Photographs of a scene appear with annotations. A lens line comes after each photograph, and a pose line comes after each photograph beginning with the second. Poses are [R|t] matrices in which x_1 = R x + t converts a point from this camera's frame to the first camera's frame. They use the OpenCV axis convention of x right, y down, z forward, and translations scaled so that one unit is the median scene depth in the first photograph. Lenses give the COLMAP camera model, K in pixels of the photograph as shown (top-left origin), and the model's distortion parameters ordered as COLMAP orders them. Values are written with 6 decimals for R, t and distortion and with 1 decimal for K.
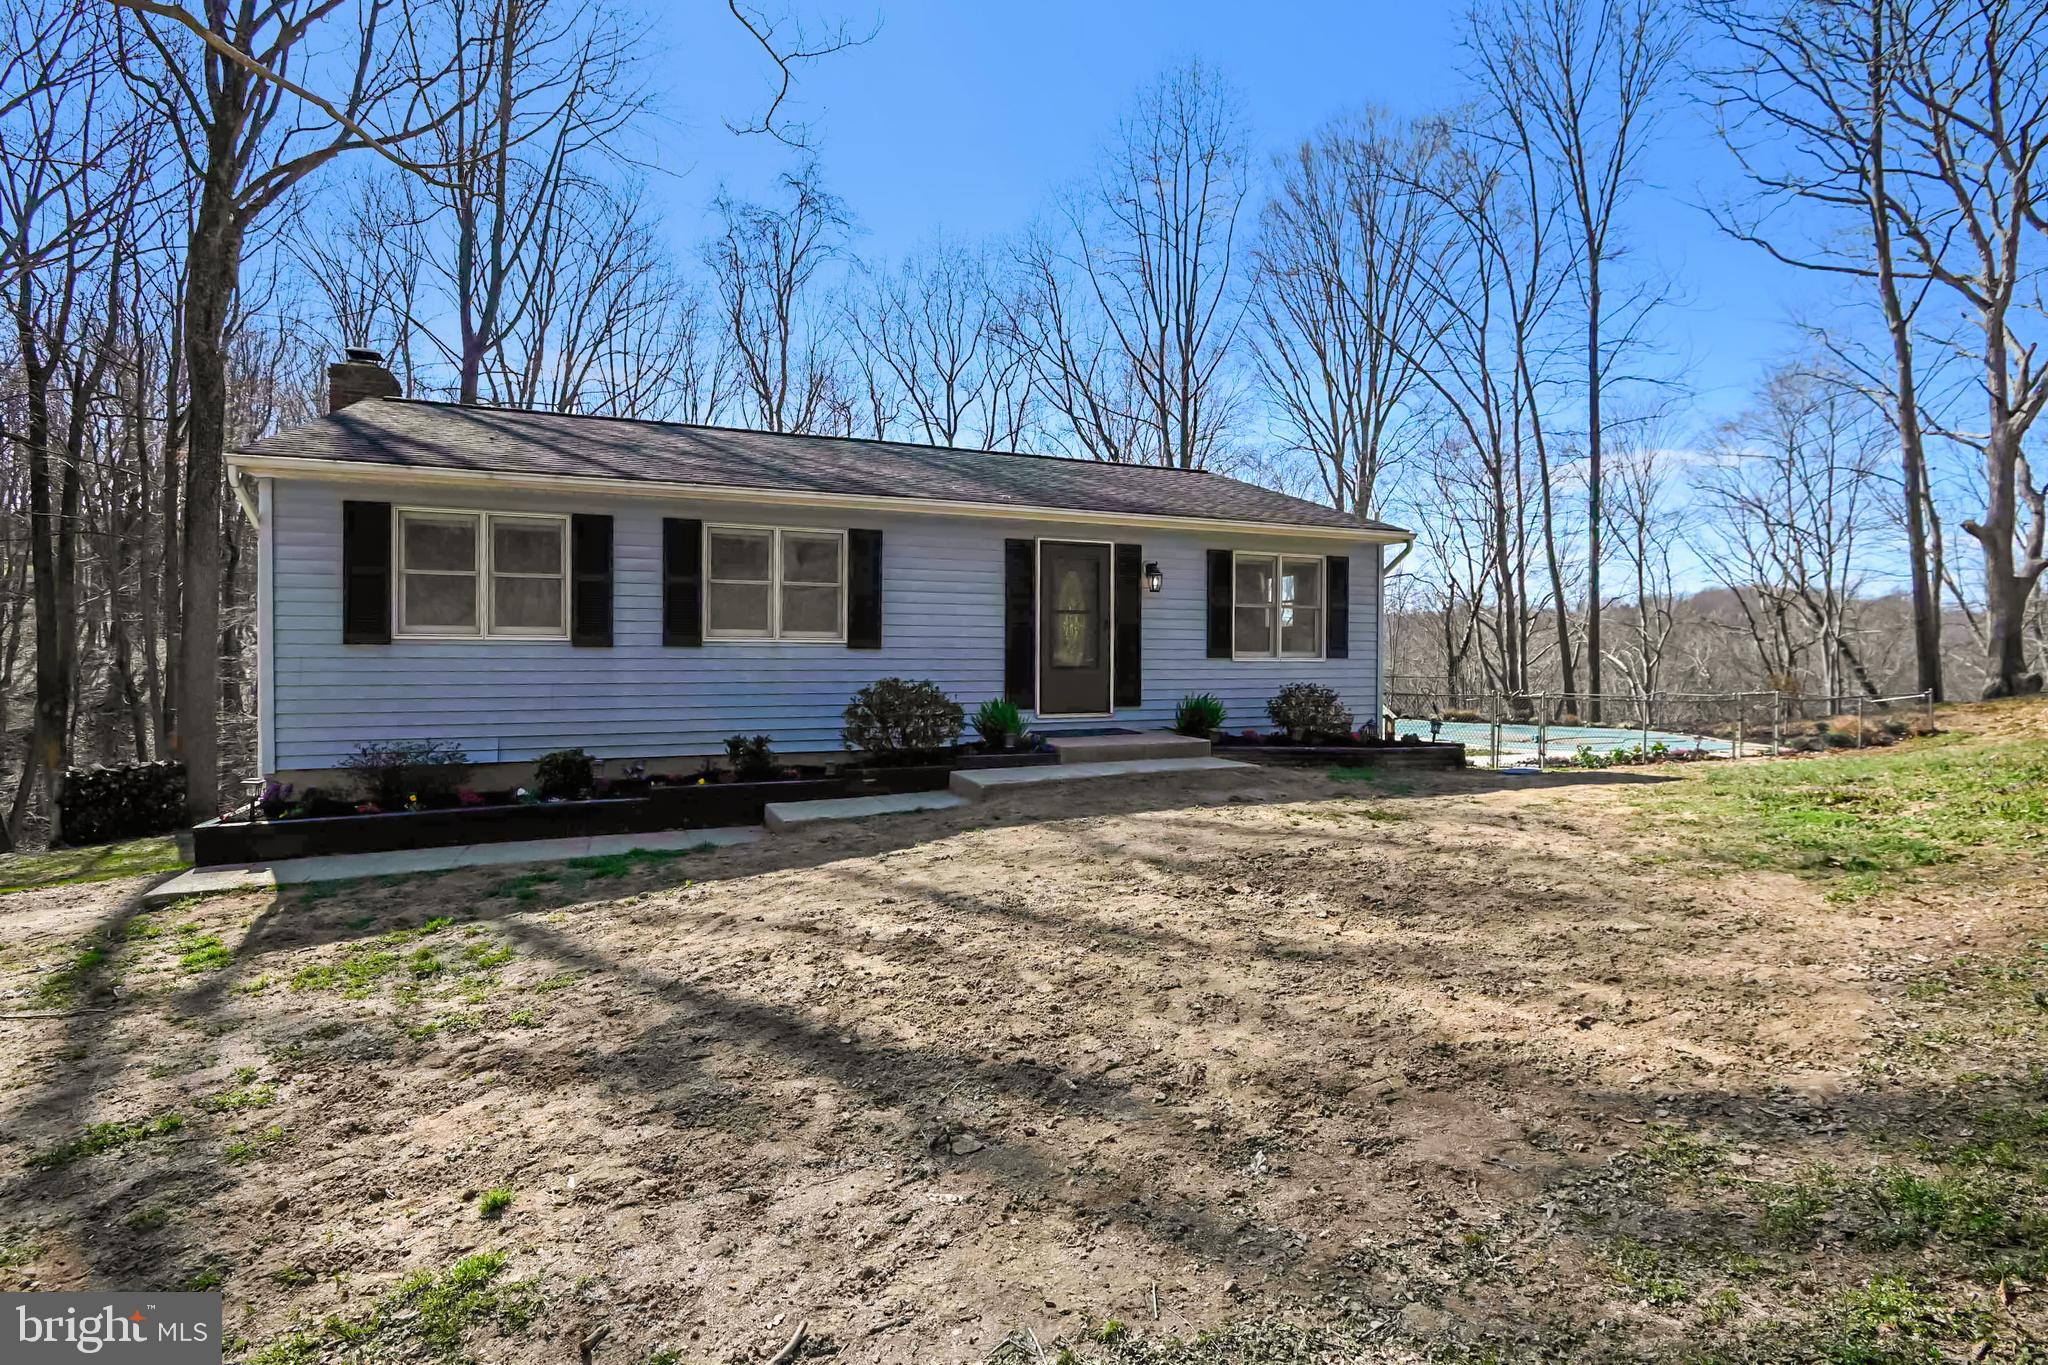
lens RADIAL K [[968.2, 0, 1042.9], [0, 968.2, 653.6], [0, 0, 1]] dist [-0.014049, -0.003417]
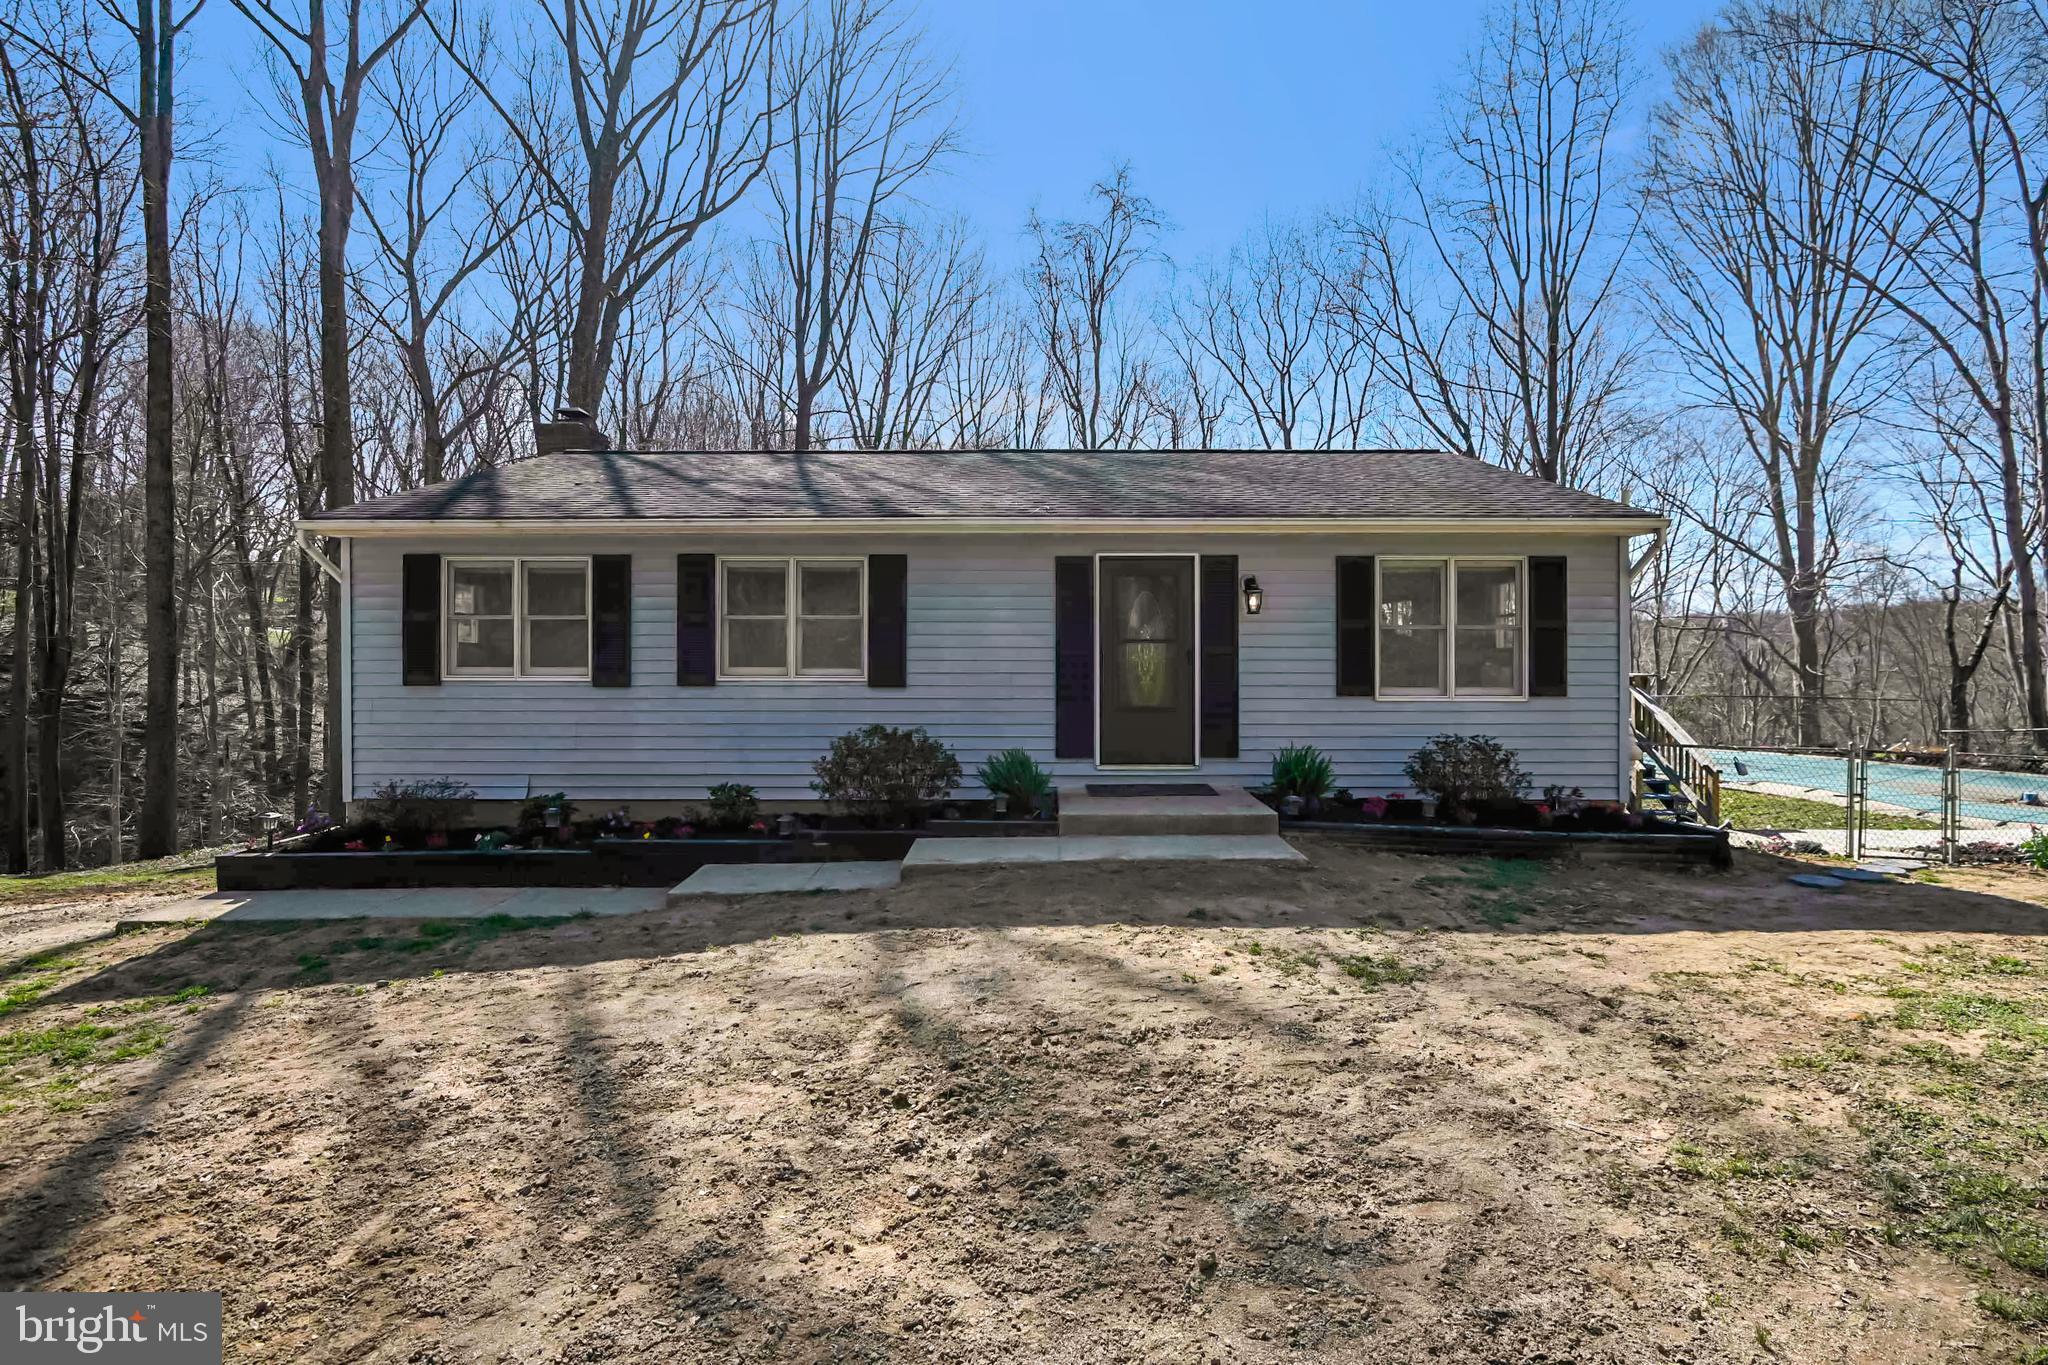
lens RADIAL K [[968.2, 0, 1037.2], [0, 968.2, 653.5], [0, 0, 1]] dist [-0.014049, -0.003417]
pose [[0.921151, -0.004445, -0.389179, 0.275836], [0.003685, 0.999990, -0.002699, -0.031627], [0.389187, 0.001052, 0.921158, 0.213466]]
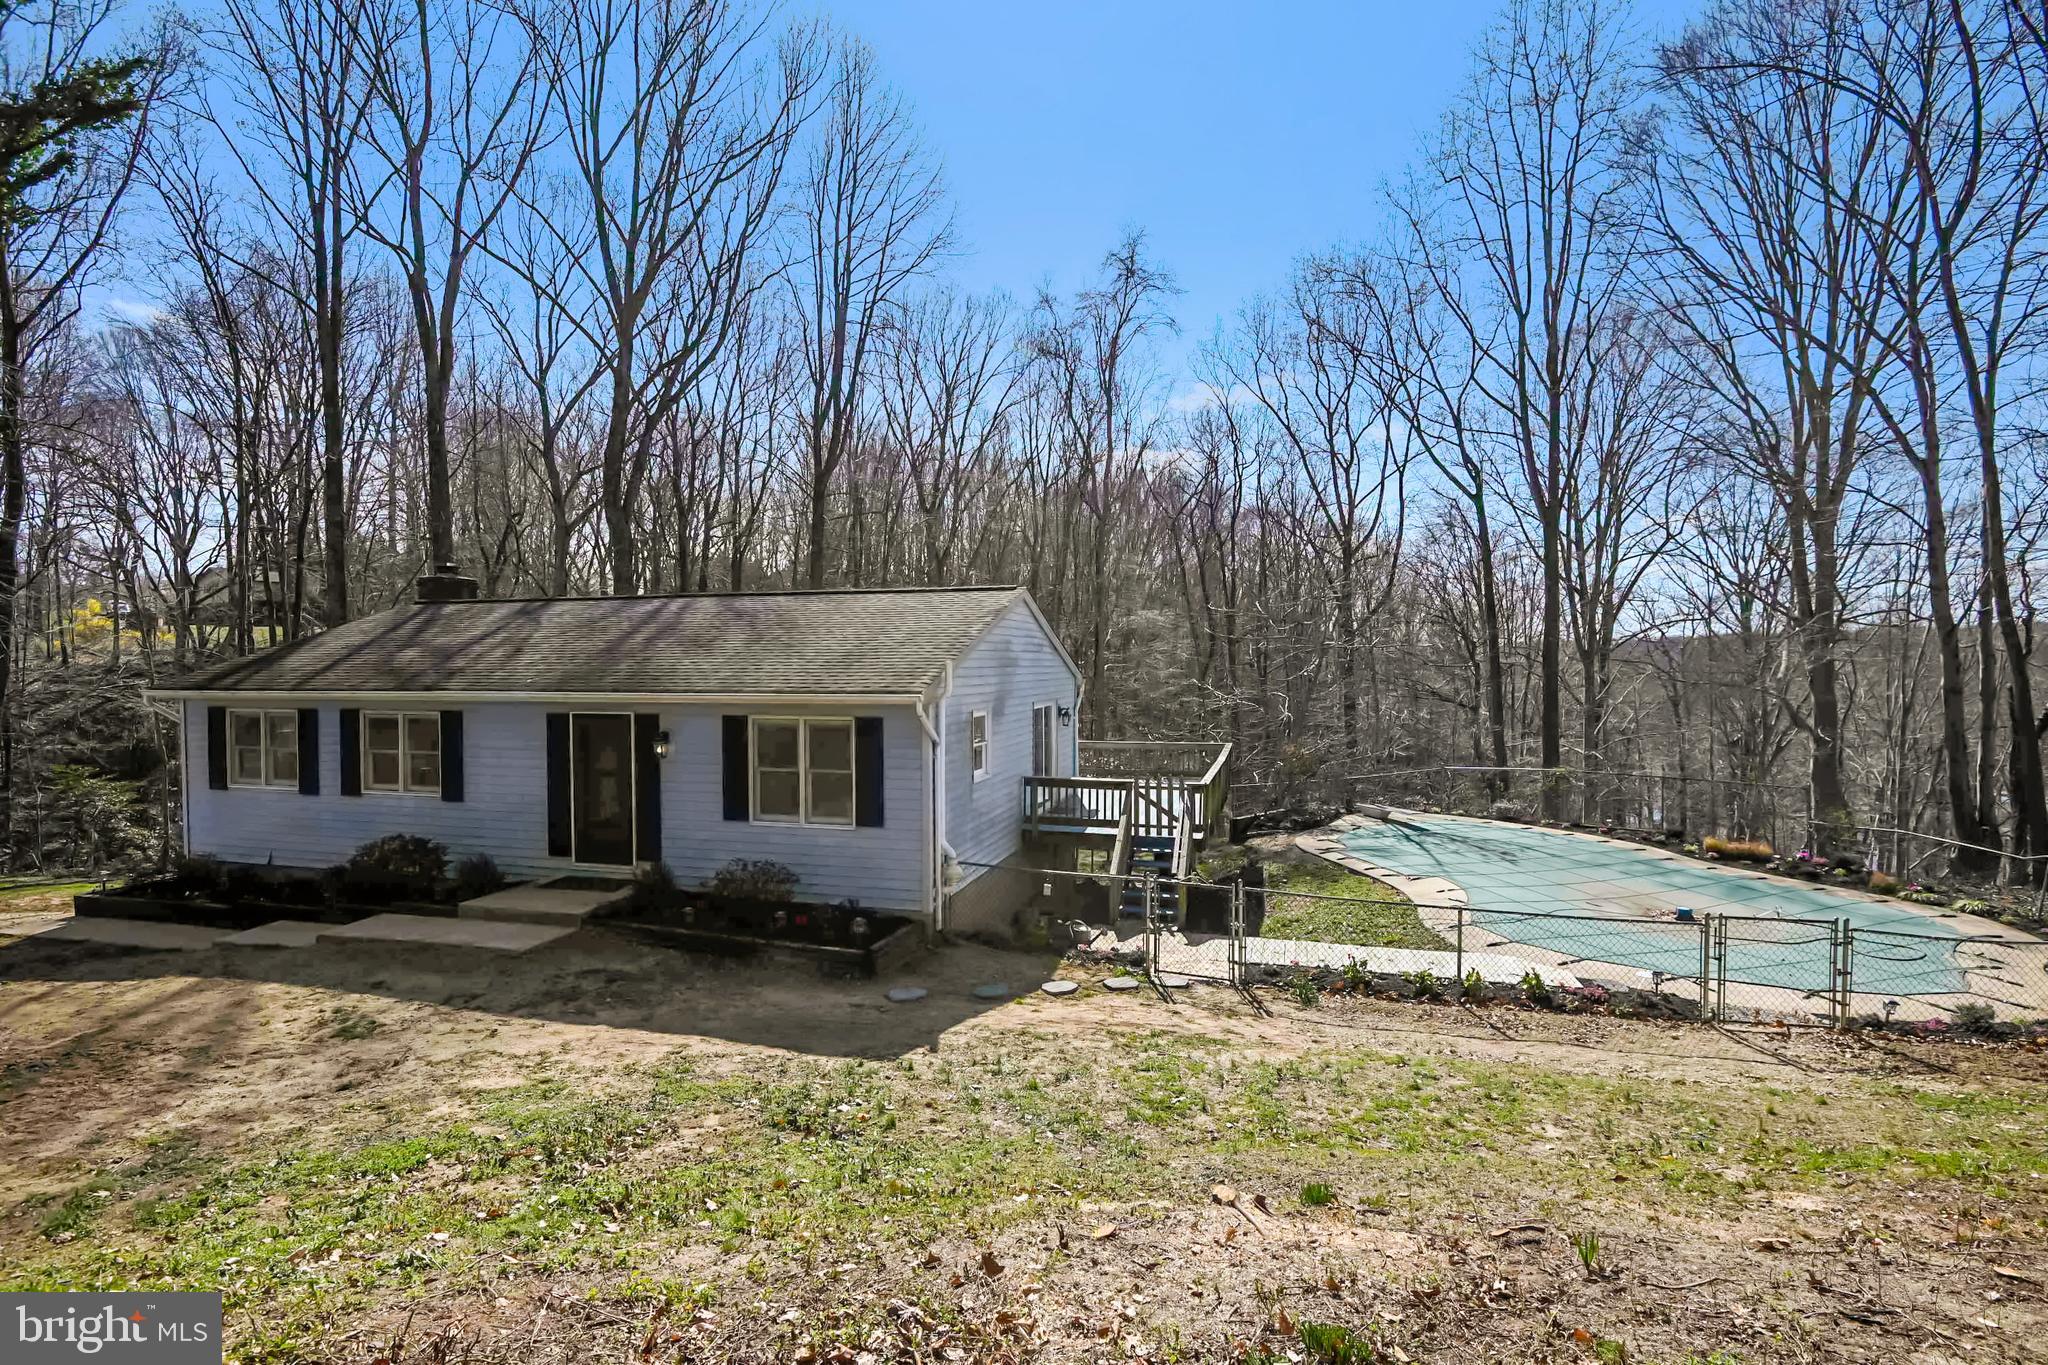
lens RADIAL K [[968.2, 0, 1073.8], [0, 968.2, 673.9], [0, 0, 1]] dist [-0.014049, -0.003417]
pose [[0.798785, 0.004191, -0.601602, 1.197466], [0.005700, 0.999878, 0.014534, -0.181337], [0.601590, -0.015039, 0.798663, 0.439534]]
